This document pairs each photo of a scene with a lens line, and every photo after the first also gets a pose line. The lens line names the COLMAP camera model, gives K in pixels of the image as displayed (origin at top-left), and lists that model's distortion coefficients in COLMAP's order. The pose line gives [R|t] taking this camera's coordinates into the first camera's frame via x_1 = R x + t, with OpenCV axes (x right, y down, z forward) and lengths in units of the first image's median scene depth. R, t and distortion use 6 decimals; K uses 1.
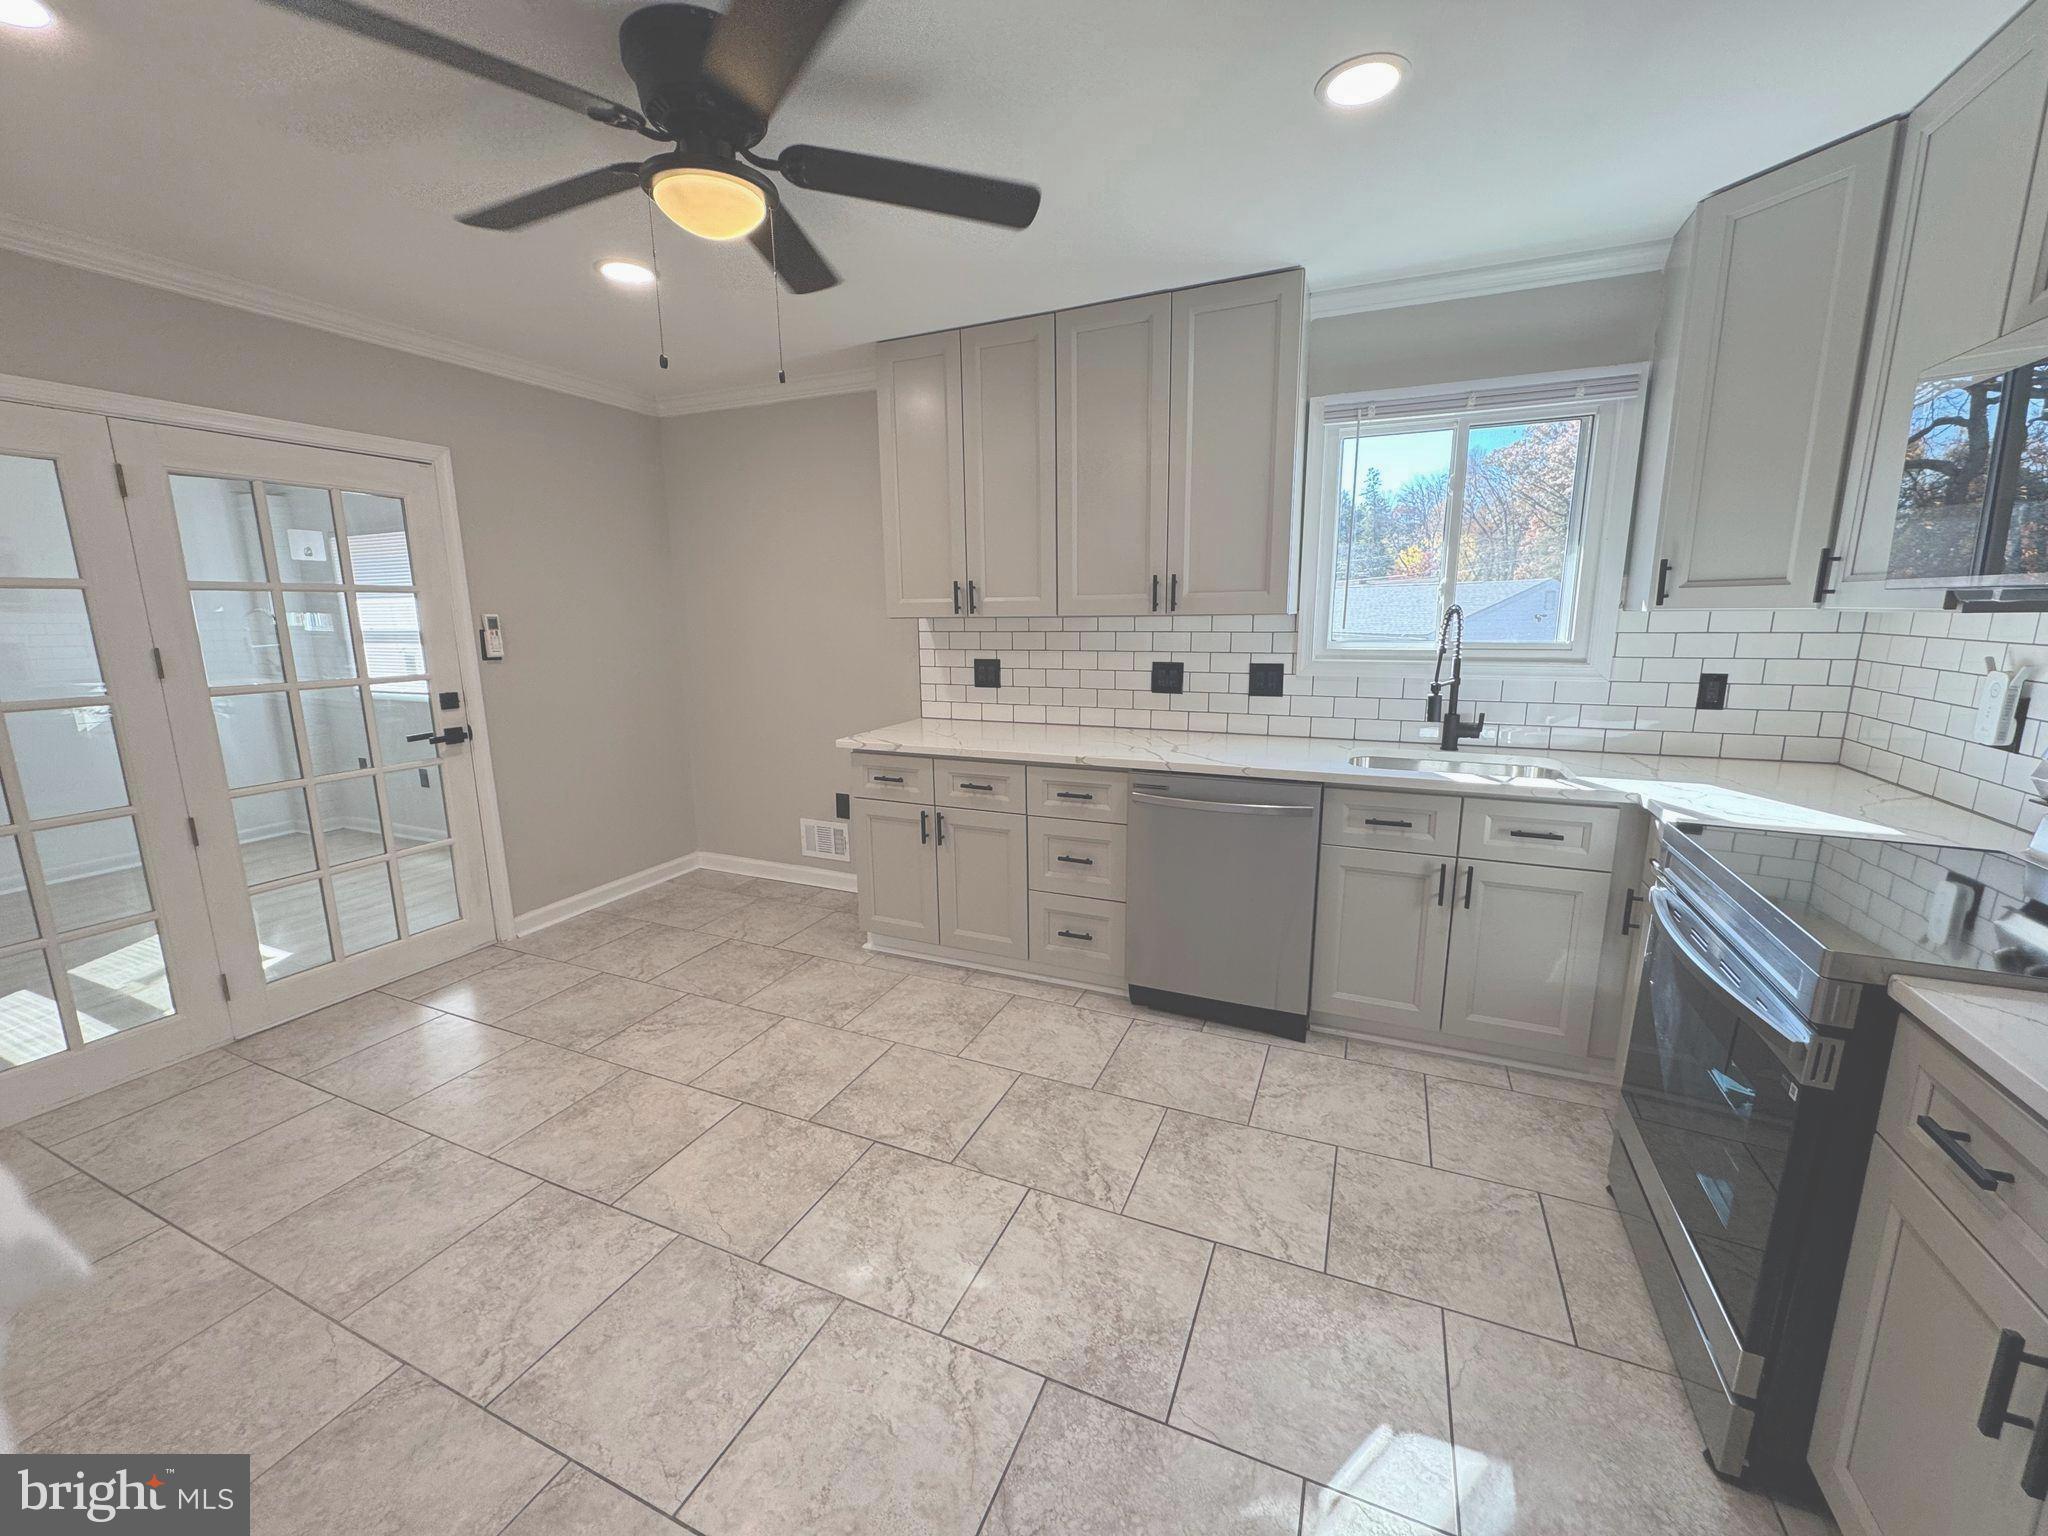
lens RADIAL K [[812.5, 0, 1024.2], [0, 812.5, 772.4], [0, 0, 1]] dist [-0.013202, 0.000587]
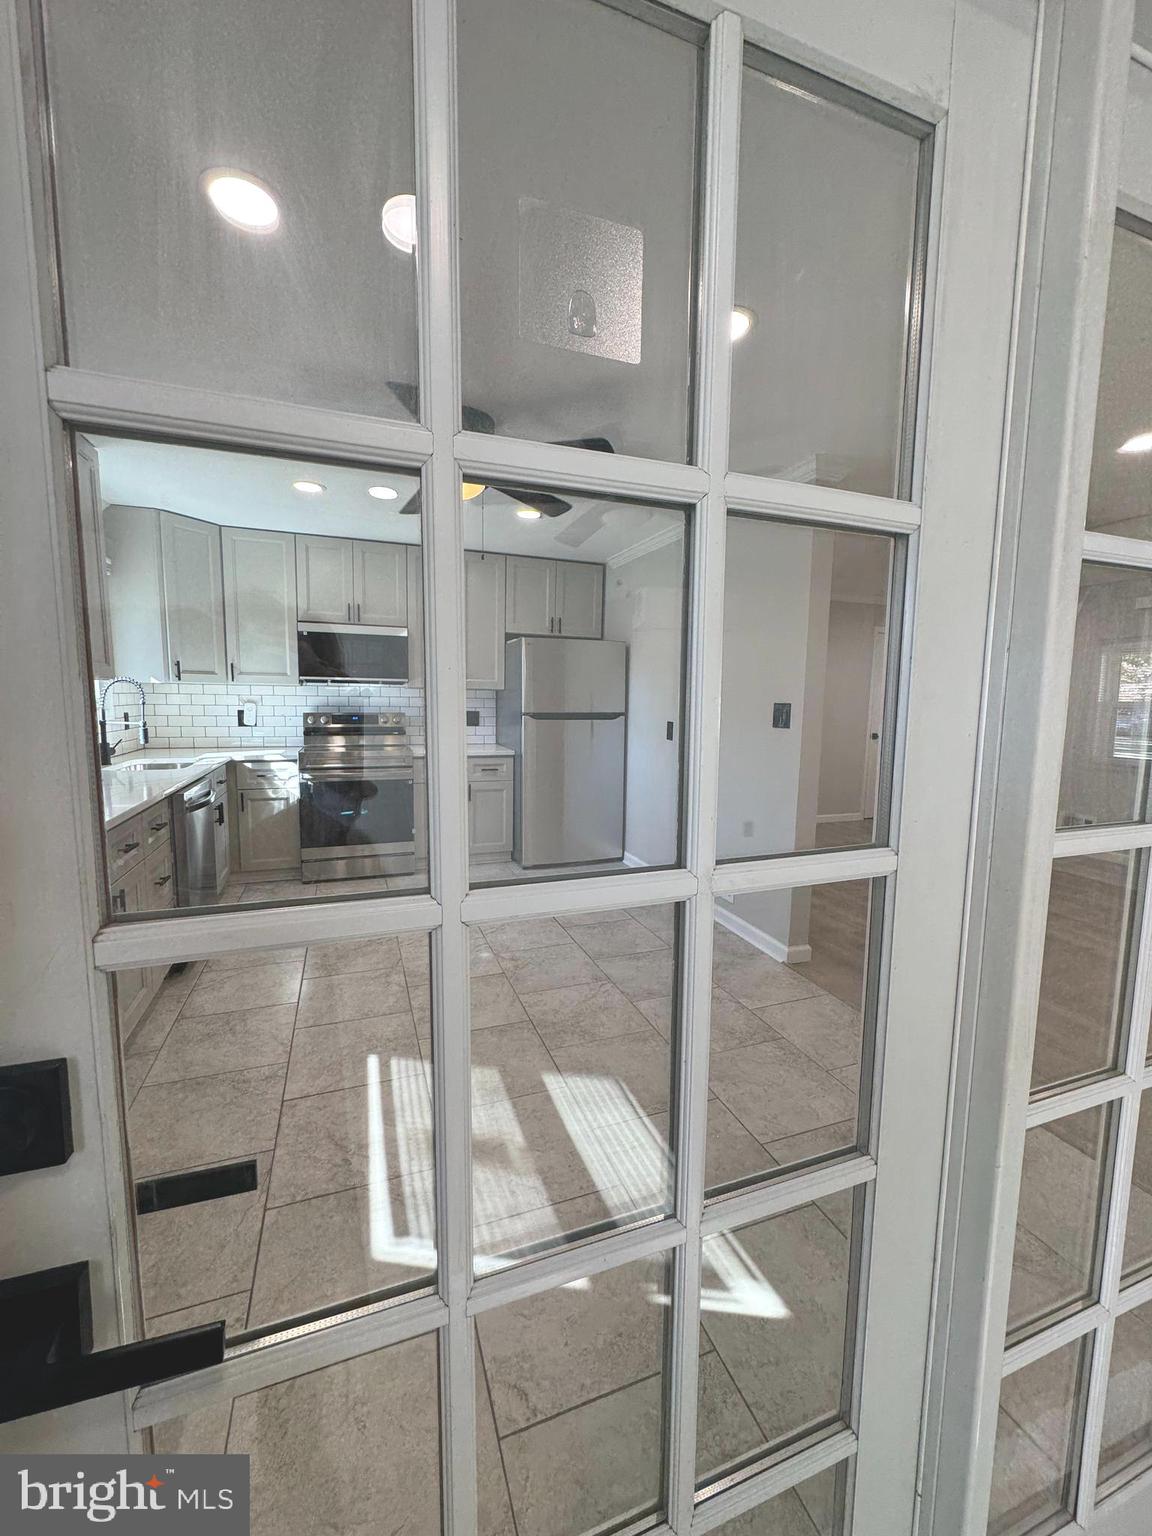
lens RADIAL K [[609.4, 0, 574.6], [0, 609.4, 757.5], [0, 0, 1]] dist [-0.013202, 0.000587]
pose [[-0.692545, -0.073933, 0.717576, -1.416633], [0.136542, 0.963318, 0.231031, -0.277684], [-0.708335, 0.257979, -0.657046, 1.585715]]
